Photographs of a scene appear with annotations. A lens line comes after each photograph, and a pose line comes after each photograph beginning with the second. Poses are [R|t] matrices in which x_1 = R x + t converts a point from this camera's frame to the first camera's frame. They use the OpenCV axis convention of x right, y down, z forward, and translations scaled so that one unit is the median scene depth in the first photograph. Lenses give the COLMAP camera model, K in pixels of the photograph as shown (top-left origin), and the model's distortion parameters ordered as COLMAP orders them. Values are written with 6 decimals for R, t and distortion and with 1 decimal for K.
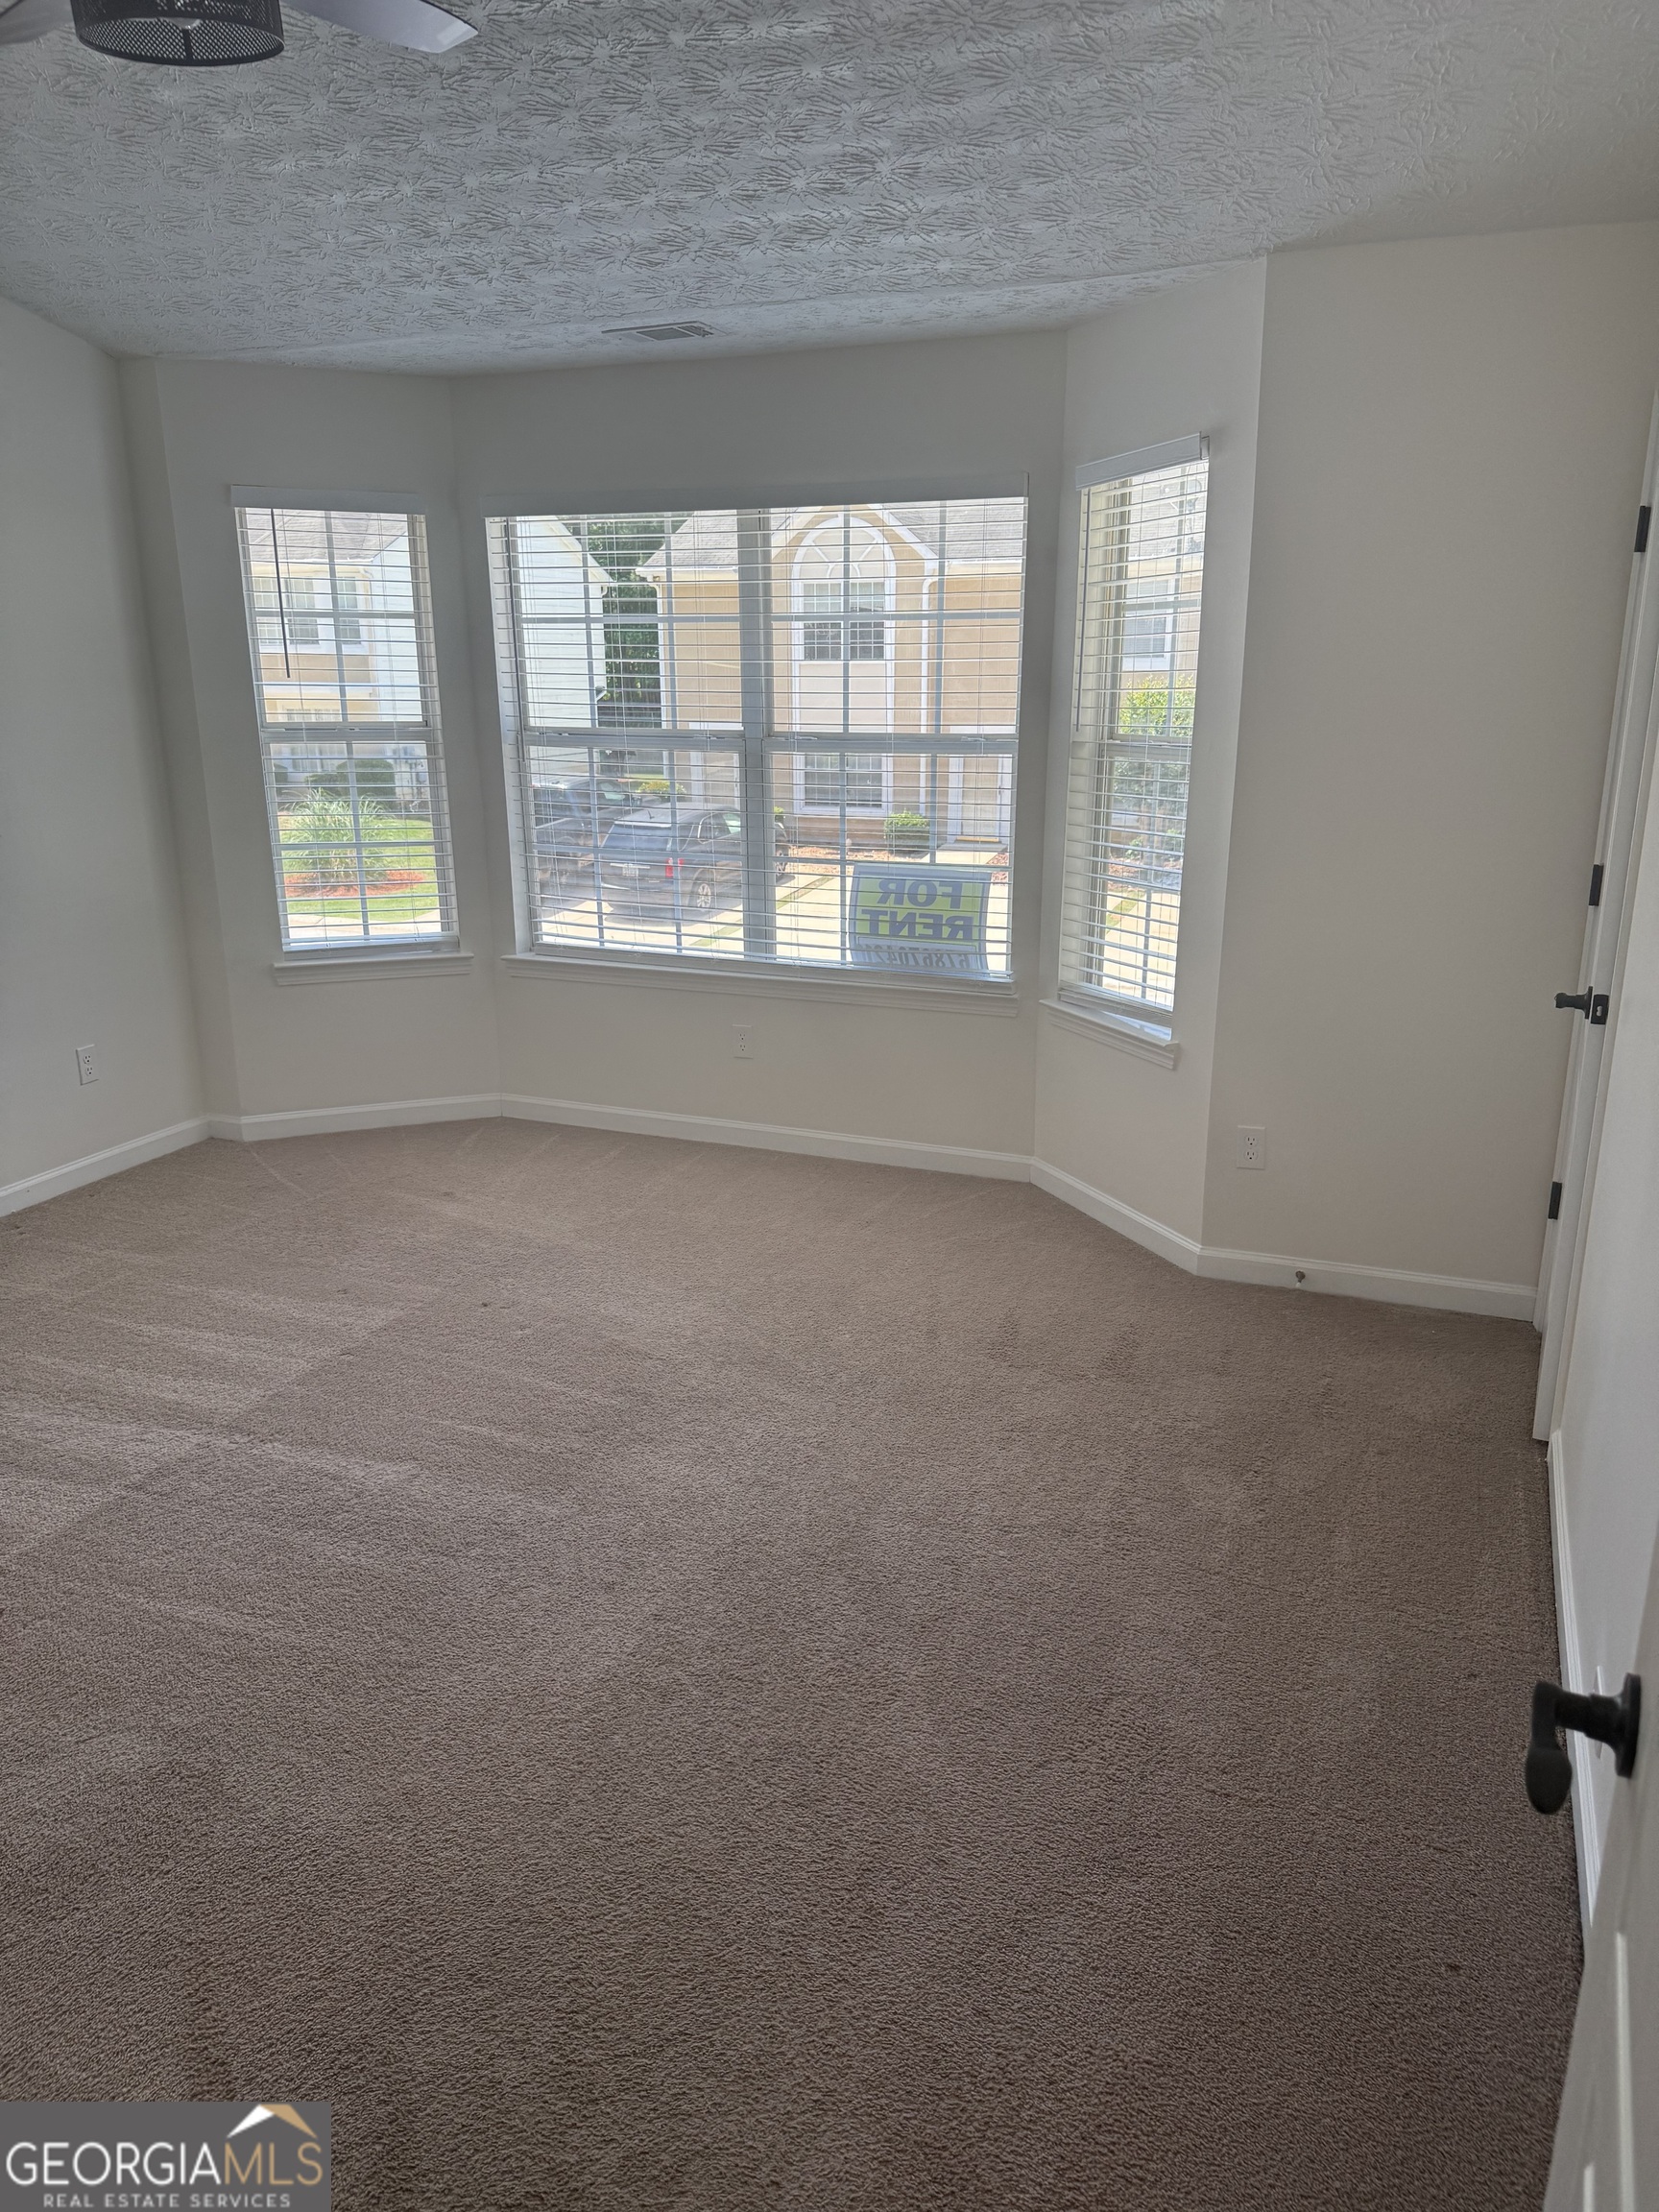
lens RADIAL K [[1548.5, 0, 845.1], [0, 1548.5, 1113.7], [0, 0, 1]] dist [0.019805, -0.022716]
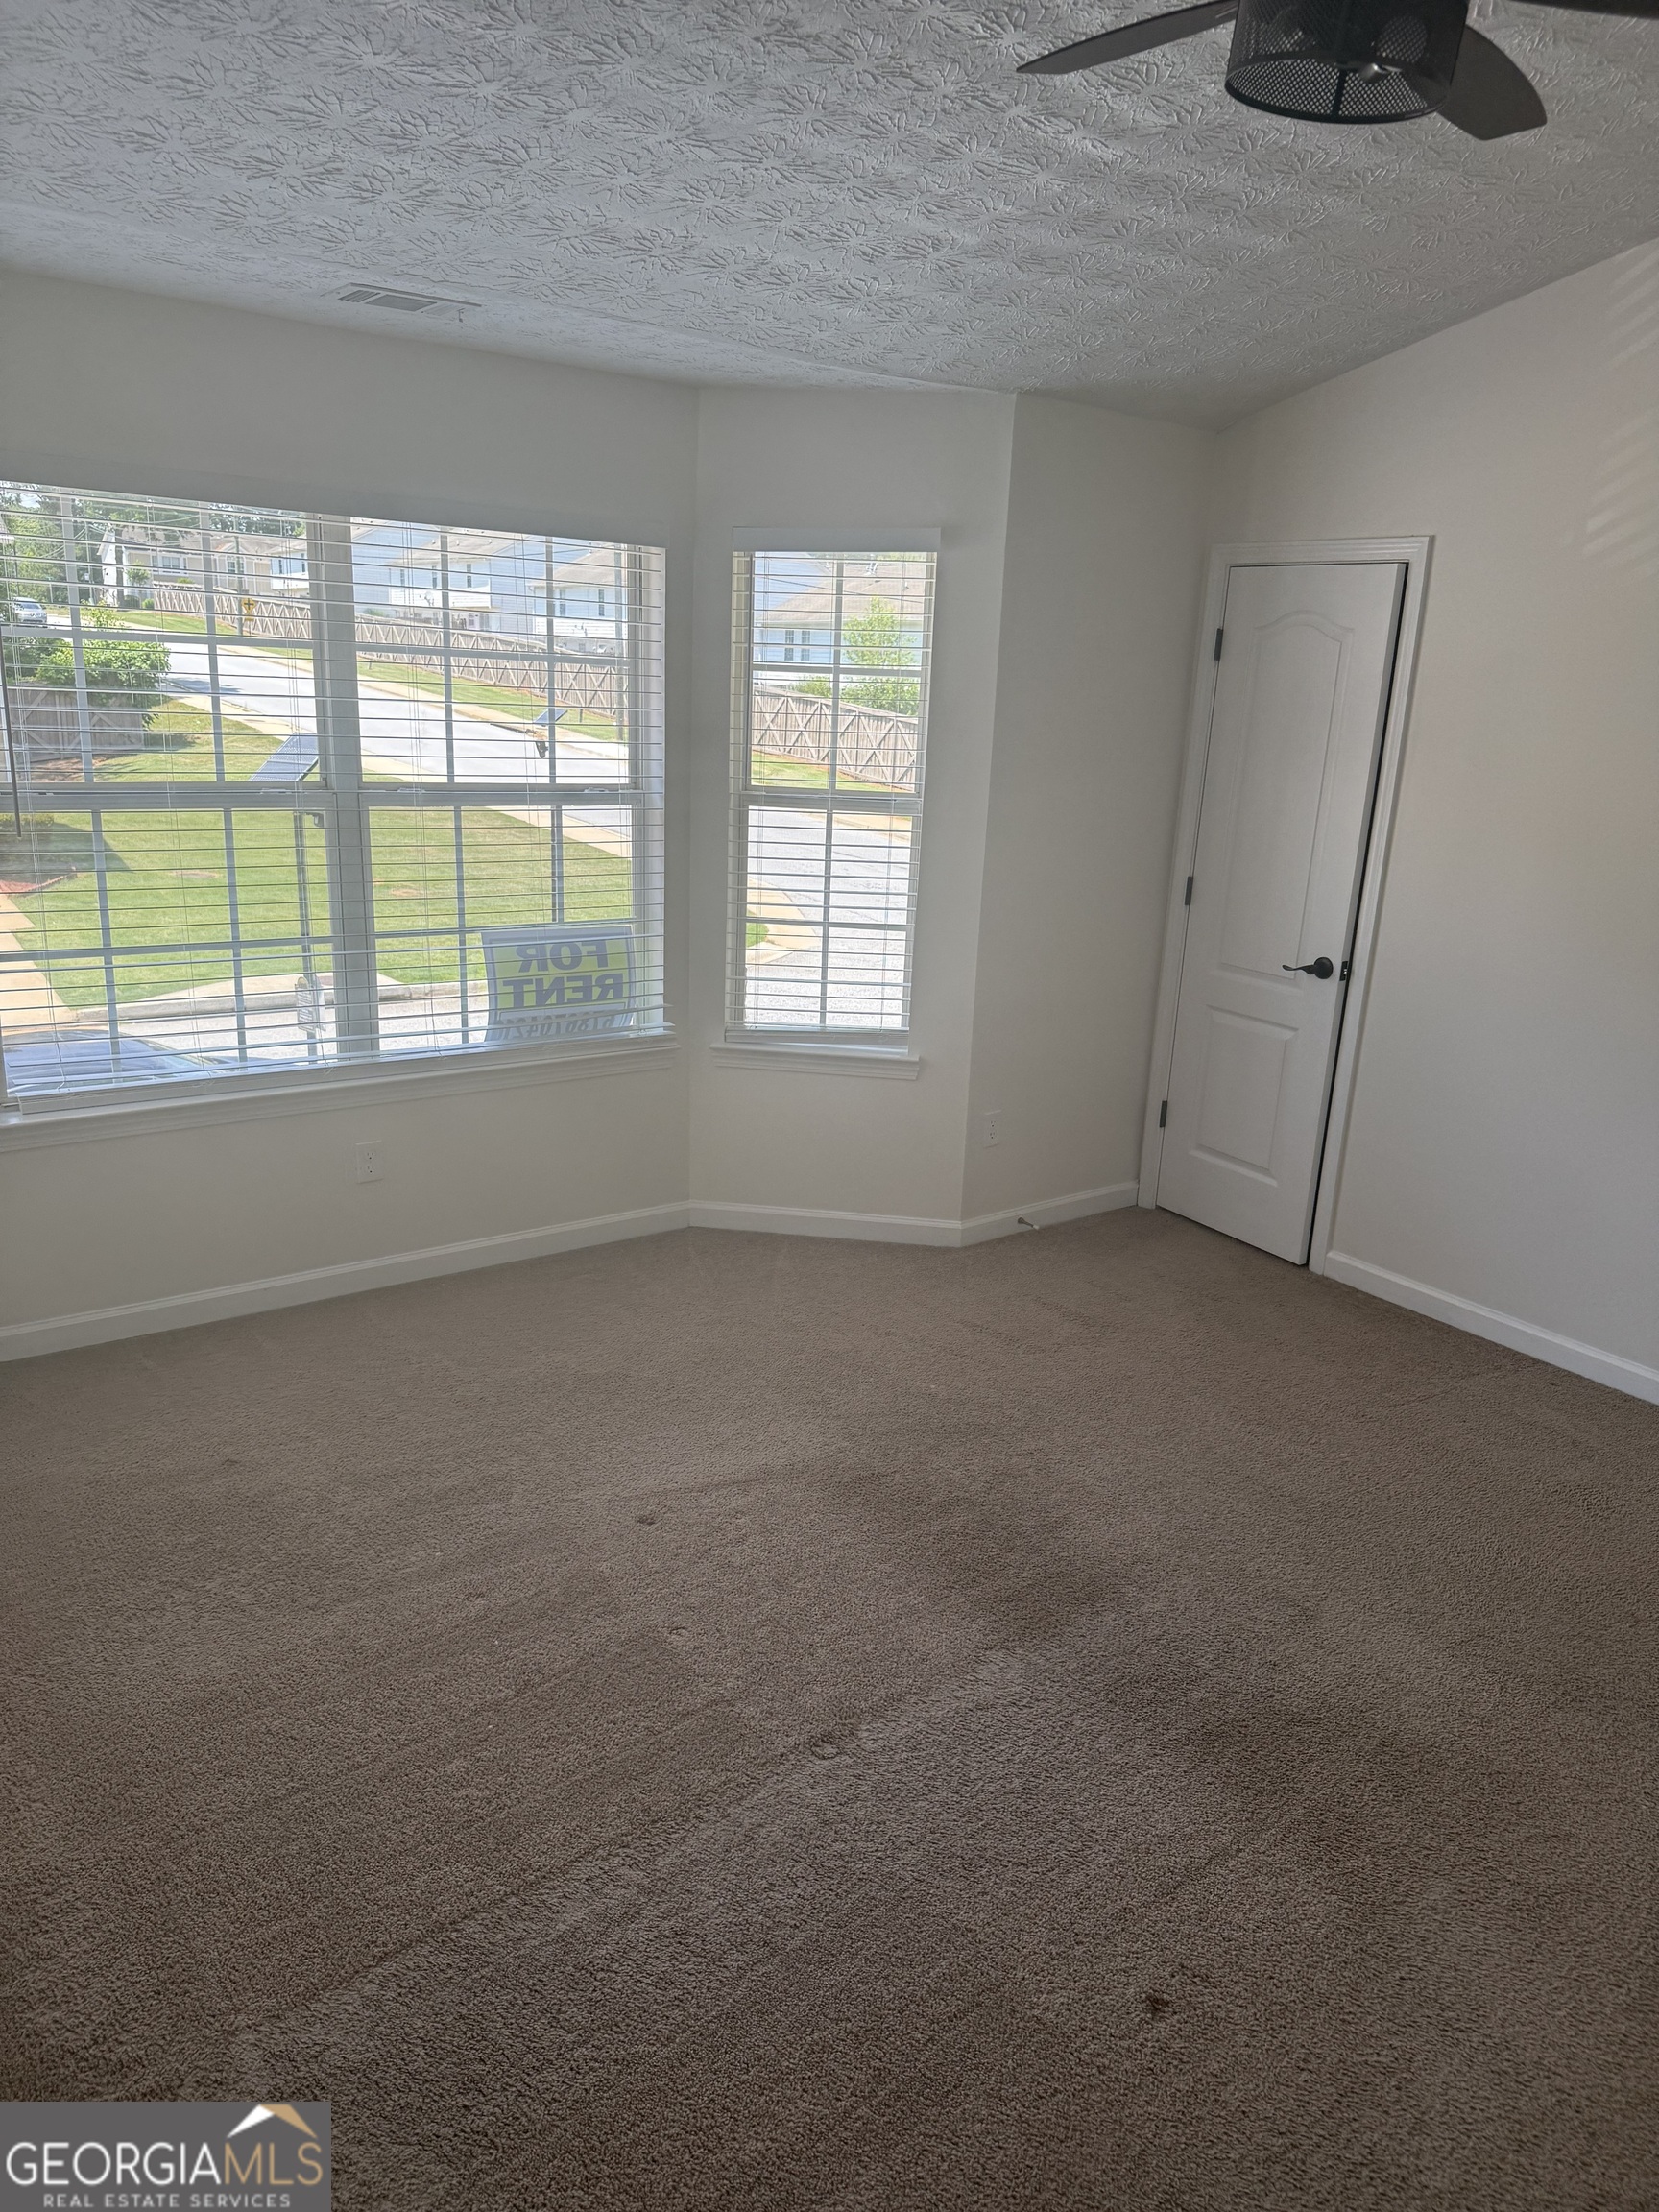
lens RADIAL K [[1573.4, 0, 829.9], [0, 1573.4, 1119.6], [0, 0, 1]] dist [0.005769, -0.008948]
pose [[0.509736, -0.192559, 0.838505, -0.680015], [0.204461, 0.973821, 0.099340, -0.108327], [-0.835683, 0.120804, 0.535762, 0.376365]]
